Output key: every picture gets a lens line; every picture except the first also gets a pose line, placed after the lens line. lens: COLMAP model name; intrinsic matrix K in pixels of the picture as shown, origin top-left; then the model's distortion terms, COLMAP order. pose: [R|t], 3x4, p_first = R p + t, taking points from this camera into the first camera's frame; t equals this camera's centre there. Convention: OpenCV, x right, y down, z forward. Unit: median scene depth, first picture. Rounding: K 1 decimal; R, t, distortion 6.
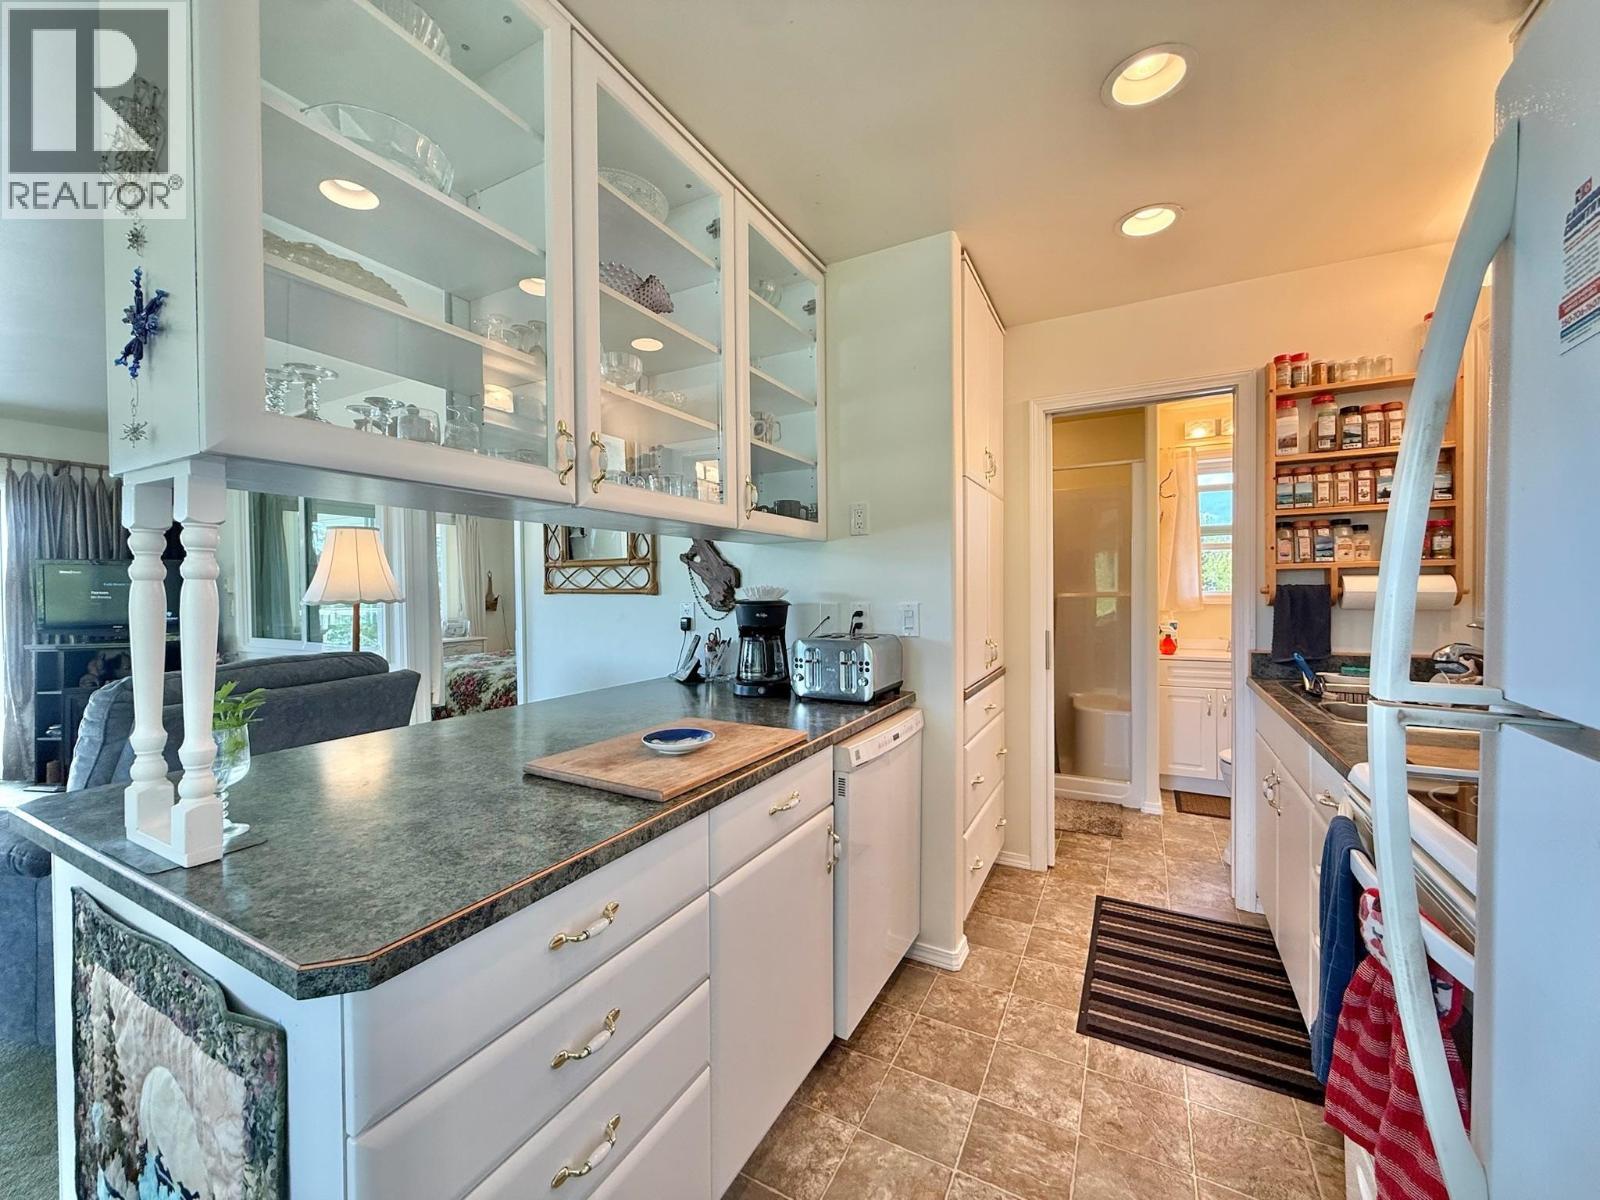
lens RADIAL K [[653.8, 0, 795.8], [0, 653.8, 595.9], [0, 0, 1]] dist [-0.001149, 0.000571]
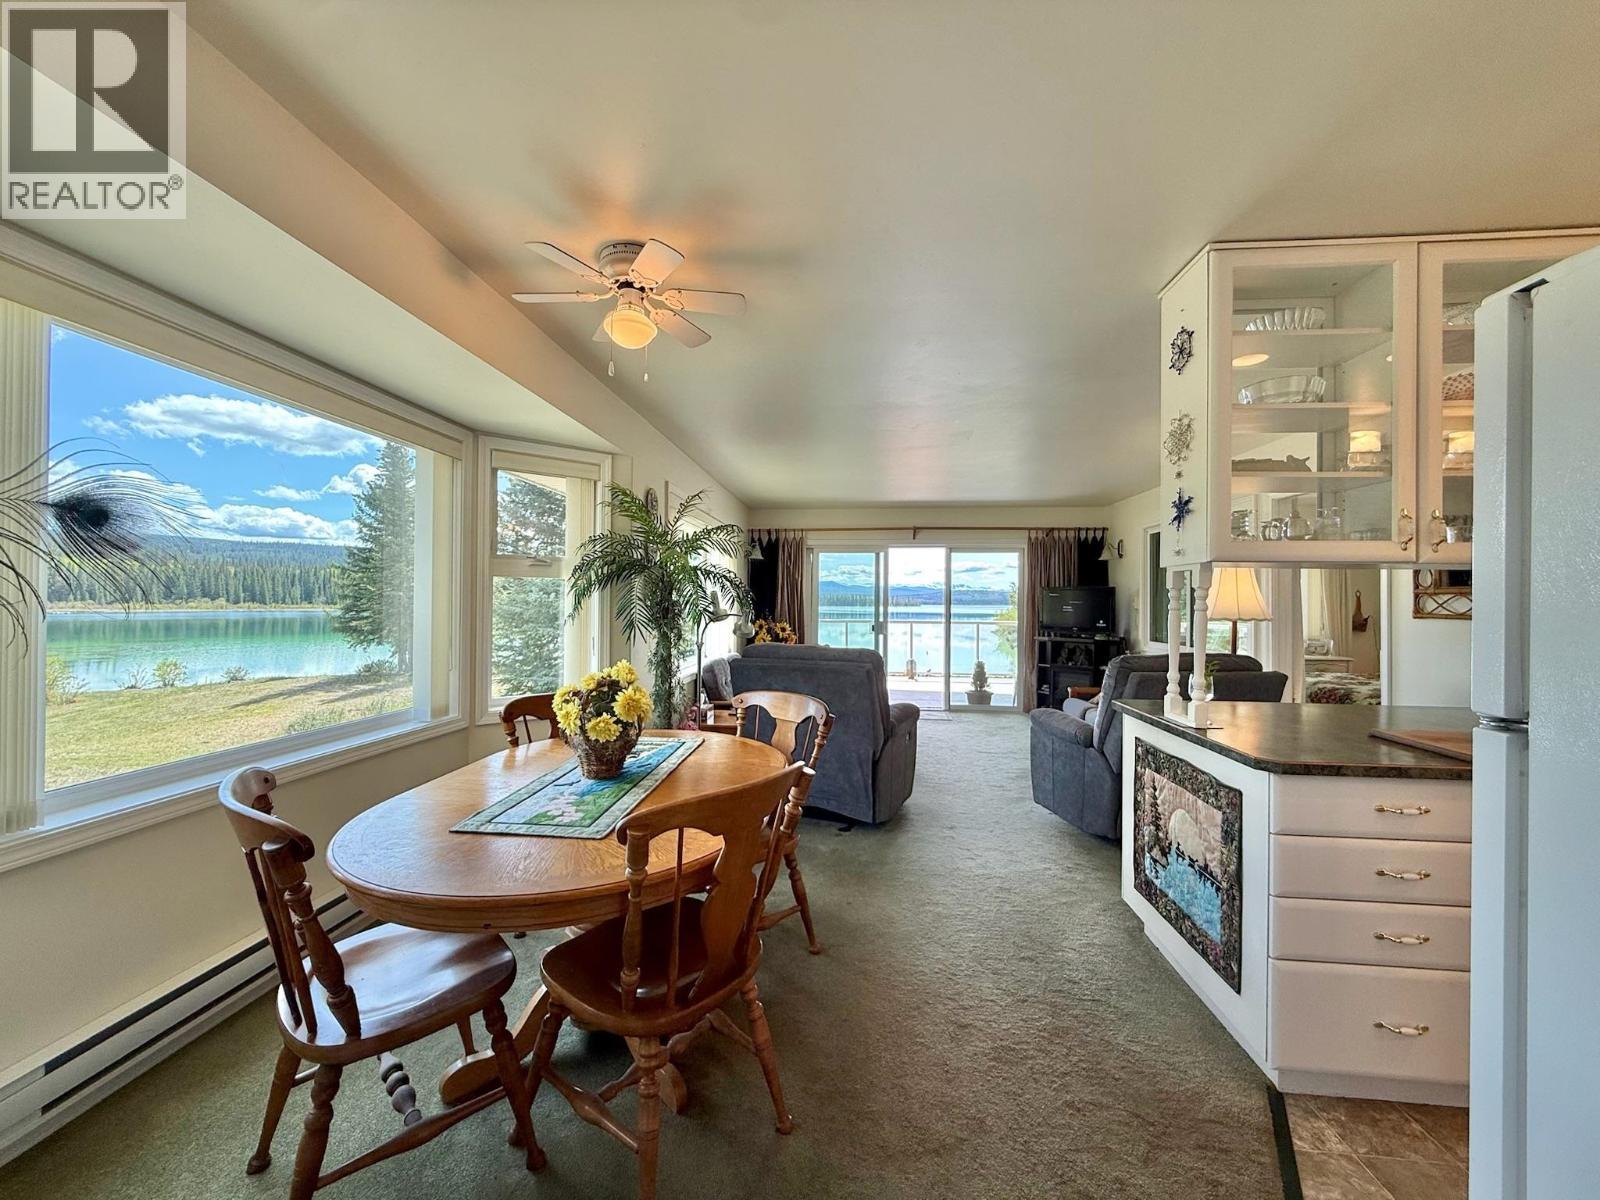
lens RADIAL K [[653.8, 0, 783.6], [0, 653.8, 595.5], [0, 0, 1]] dist [-0.001149, 0.000571]
pose [[0.396283, 0.004414, -0.918118, 0.246951], [-0.024957, 0.999671, -0.005966, -0.010612], [0.917789, 0.025278, 0.396263, -0.488258]]
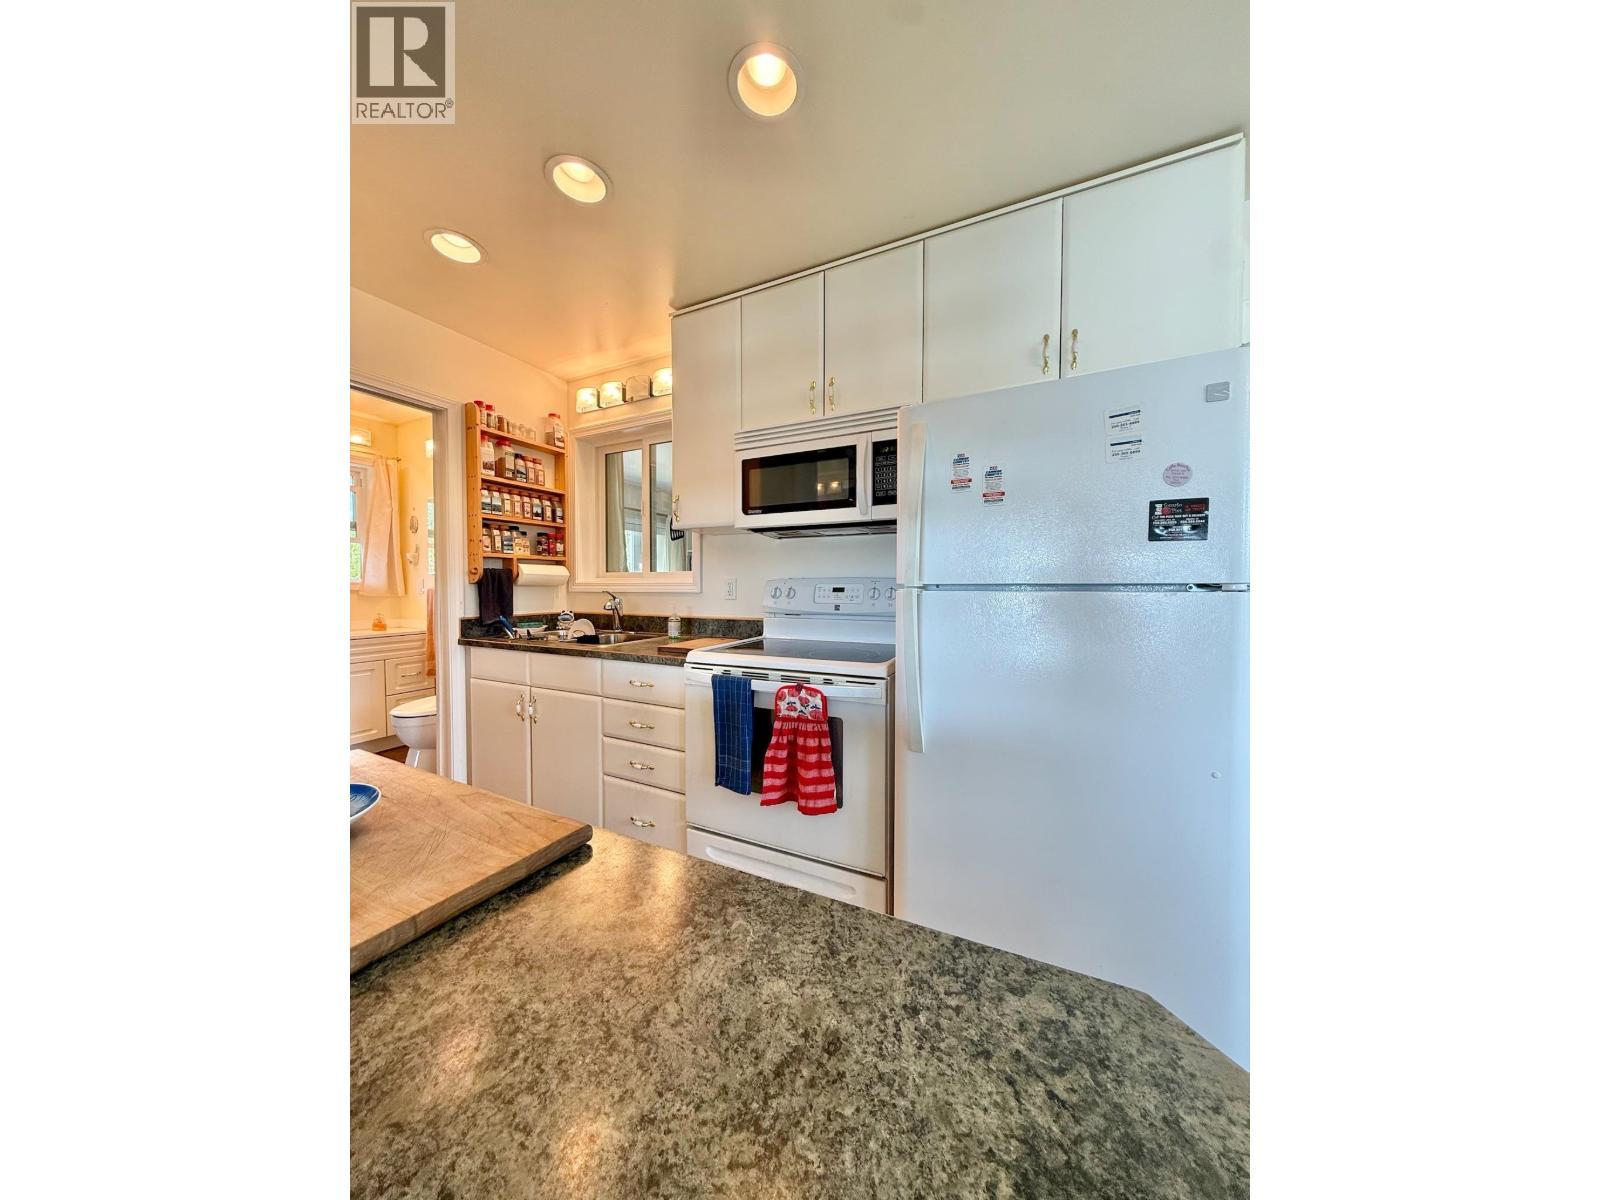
lens RADIAL K [[476.7, 0, 809.6], [0, 476.7, 597.3], [0, 0, 1]] dist [-0.000932, -0.000028]
pose [[-0.061500, -0.016038, 0.997978, -0.311364], [0.012348, 0.999782, 0.016828, 0.037163], [-0.998031, 0.013358, -0.061288, 0.383378]]
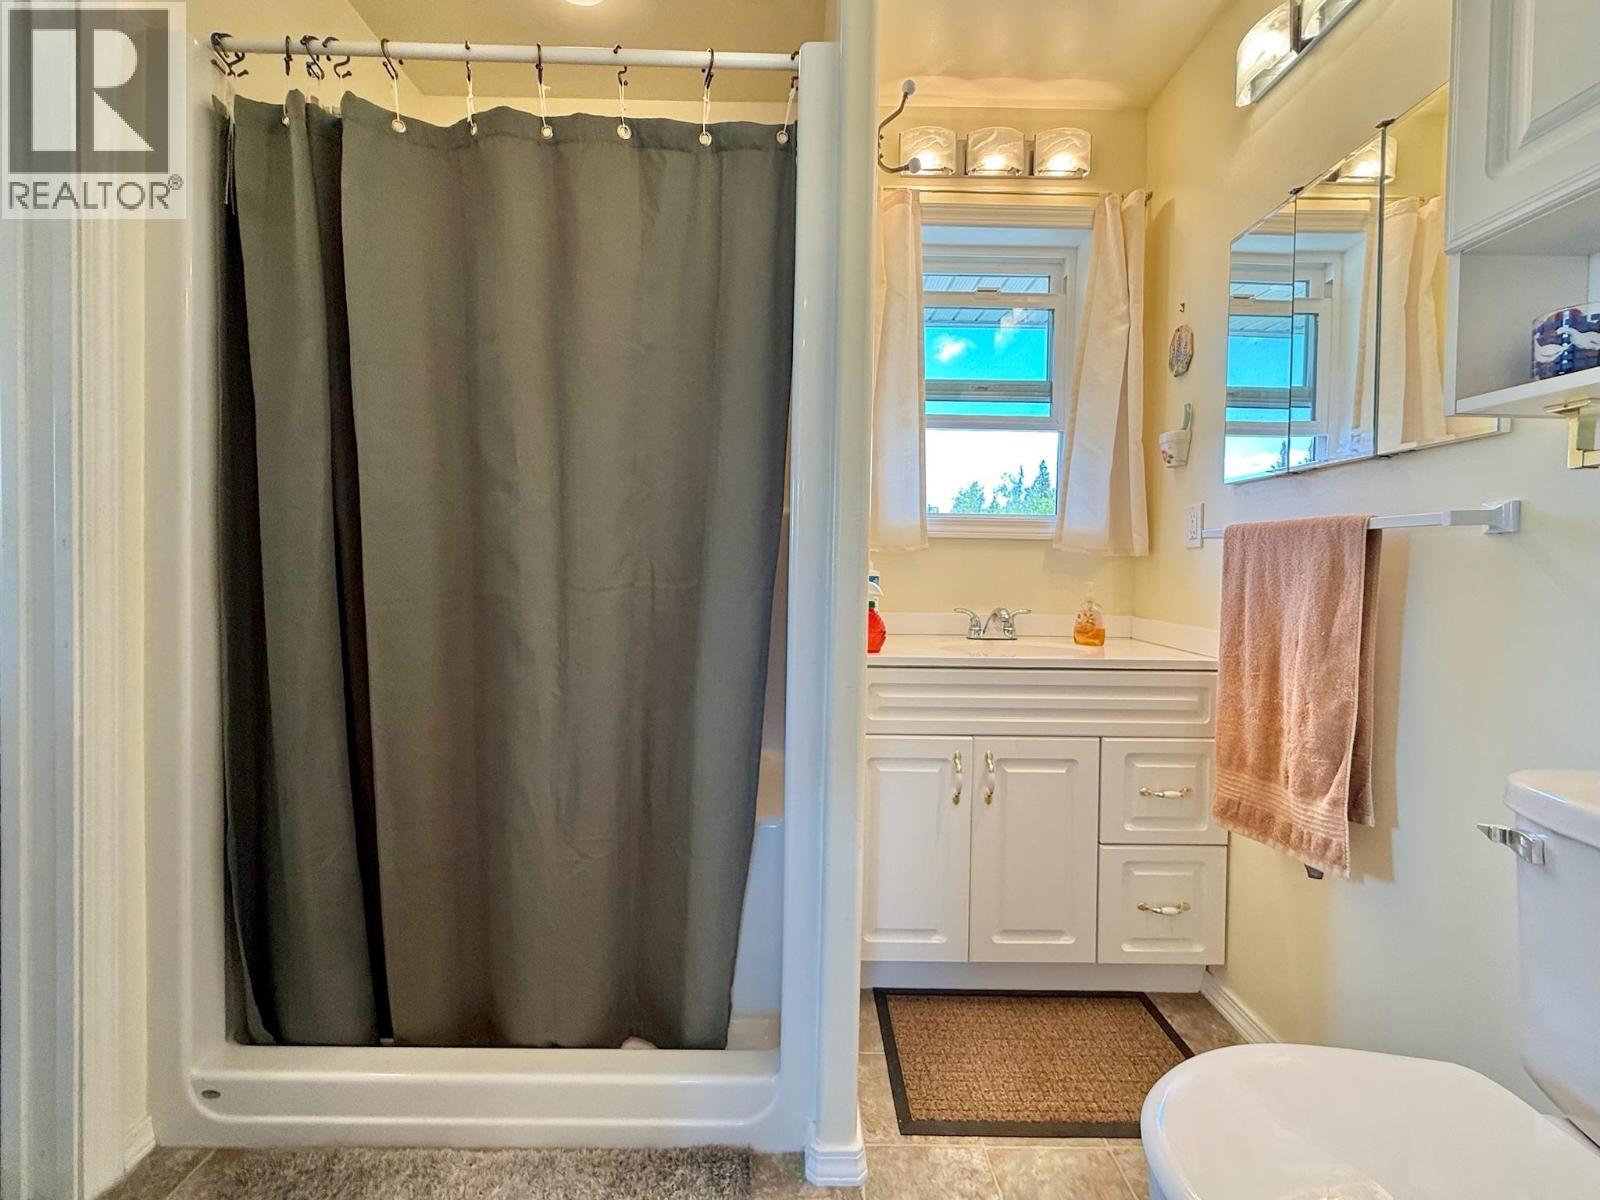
lens RADIAL K [[653.8, 0, 806.0], [0, 653.8, 582.7], [0, 0, 1]] dist [-0.001149, 0.000571]
pose [[0.874964, 0.010160, 0.484082, 0.567572], [-0.015719, 0.999849, 0.007426, 0.074559], [-0.483933, -0.014107, 0.874991, 1.107335]]
